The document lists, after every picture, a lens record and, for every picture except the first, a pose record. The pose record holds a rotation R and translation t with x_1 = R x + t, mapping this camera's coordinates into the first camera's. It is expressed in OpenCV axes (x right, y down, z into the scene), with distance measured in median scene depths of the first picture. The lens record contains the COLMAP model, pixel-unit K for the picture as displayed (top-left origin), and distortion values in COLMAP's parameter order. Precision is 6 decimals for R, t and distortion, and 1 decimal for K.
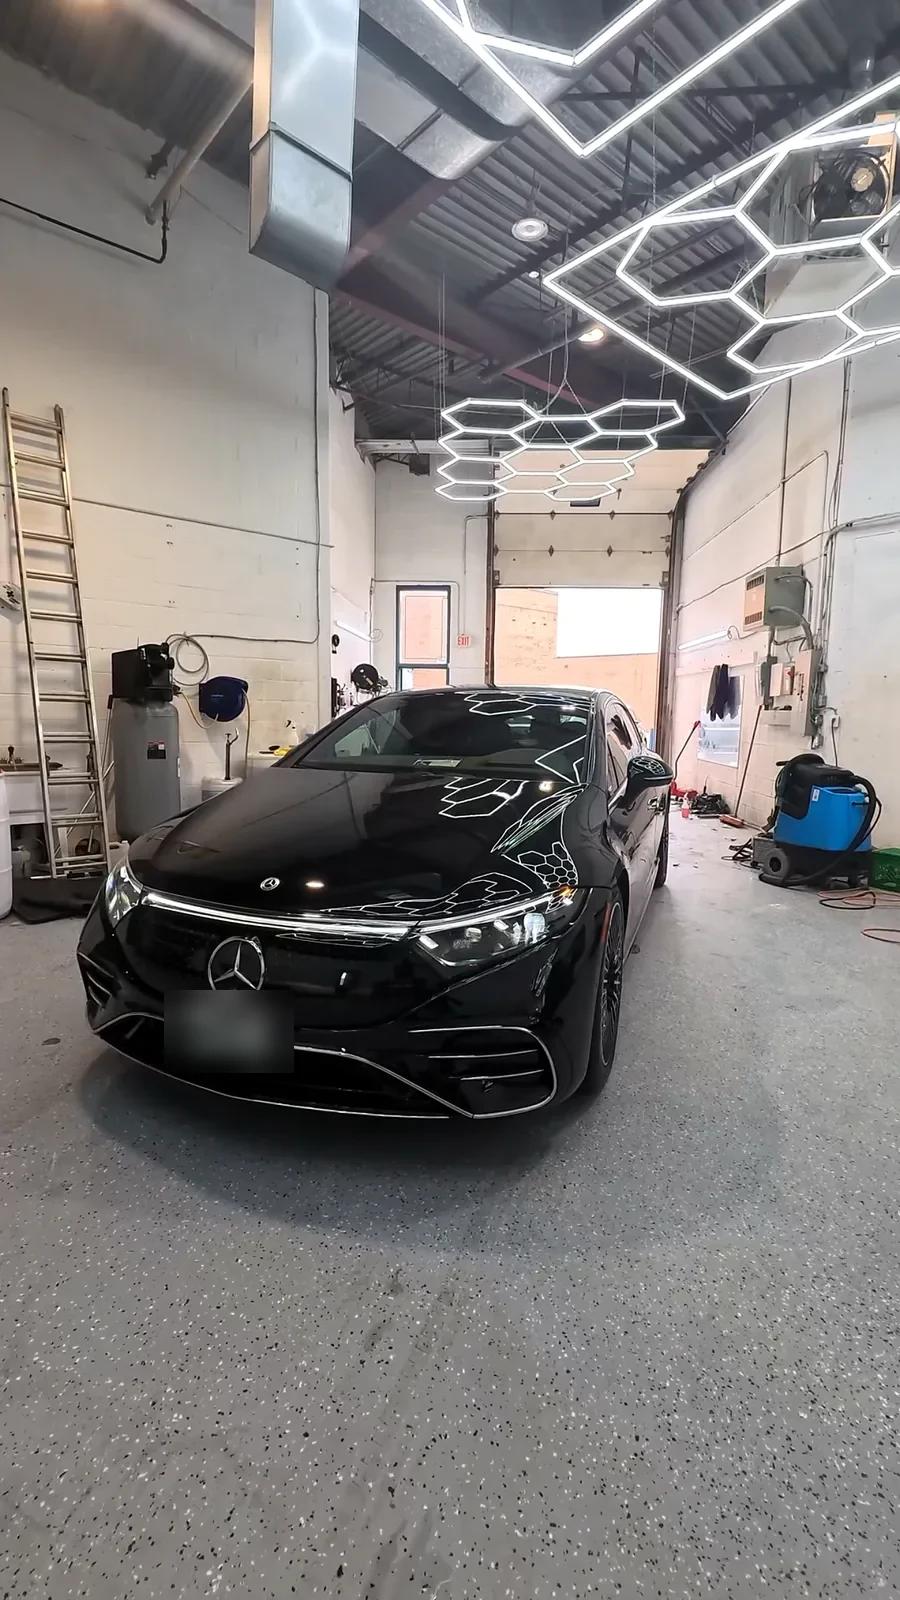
lens RADIAL K [[695.8, 0, 464.1], [0, 695.8, 796.4], [0, 0, 1]] dist [0.003535, 0.000431]
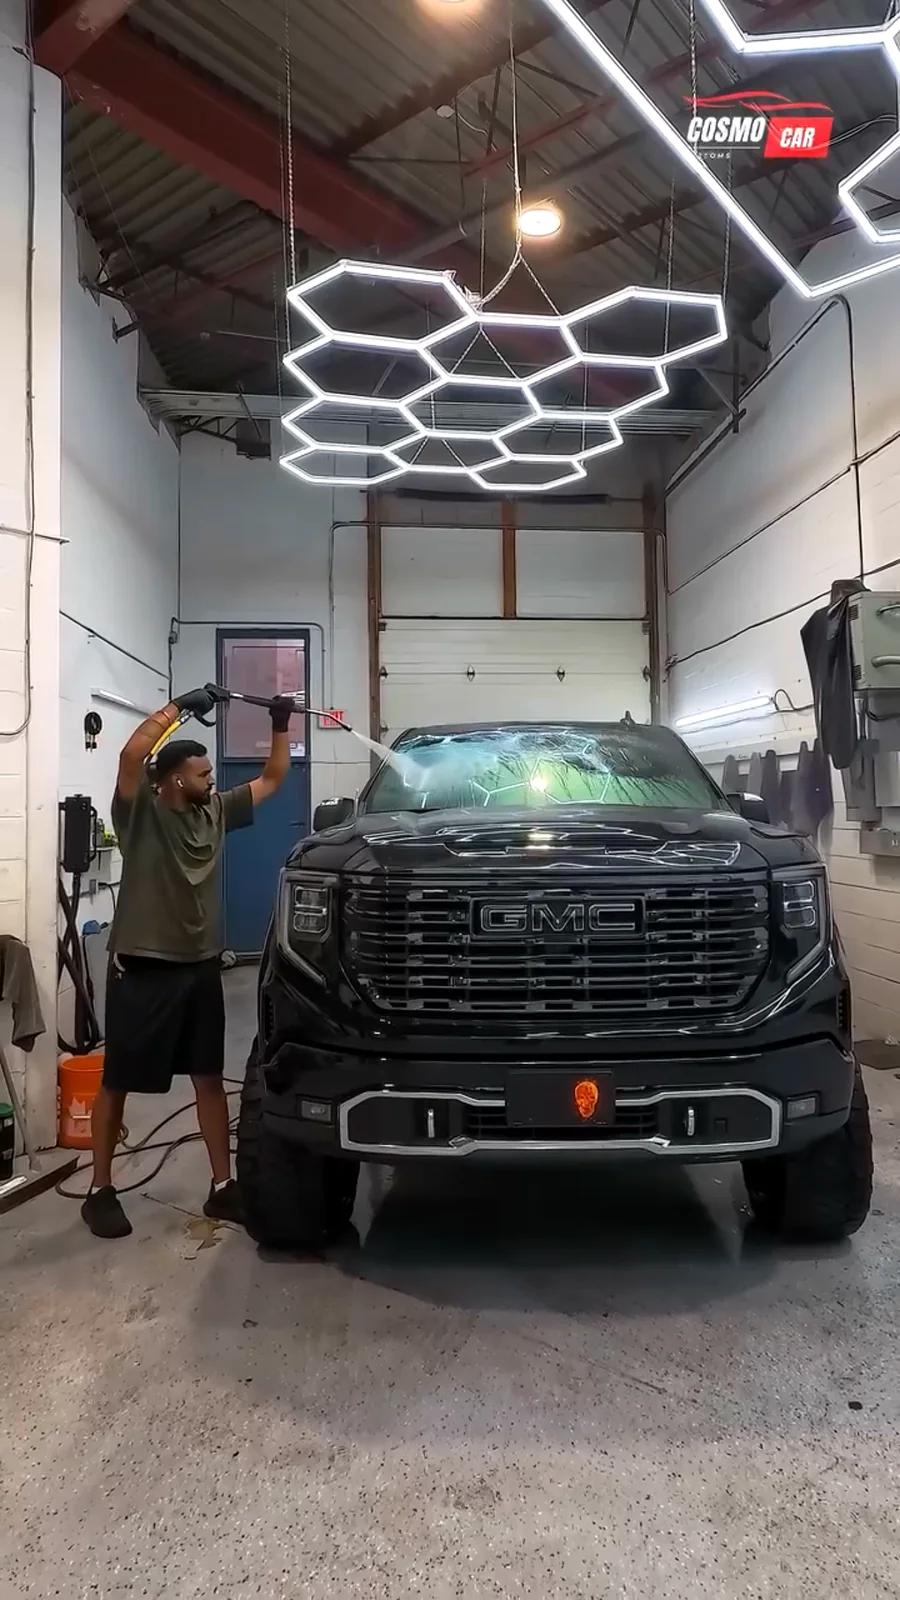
lens RADIAL K [[966.8, 0, 507.9], [0, 966.8, 766.0], [0, 0, 1]] dist [-0.001992, -0.000128]
pose [[0.982773, -0.025823, 0.183002, -0.009743], [0.055292, 0.985920, -0.157813, -0.066254], [-0.176350, 0.165213, 0.970363, 0.261787]]
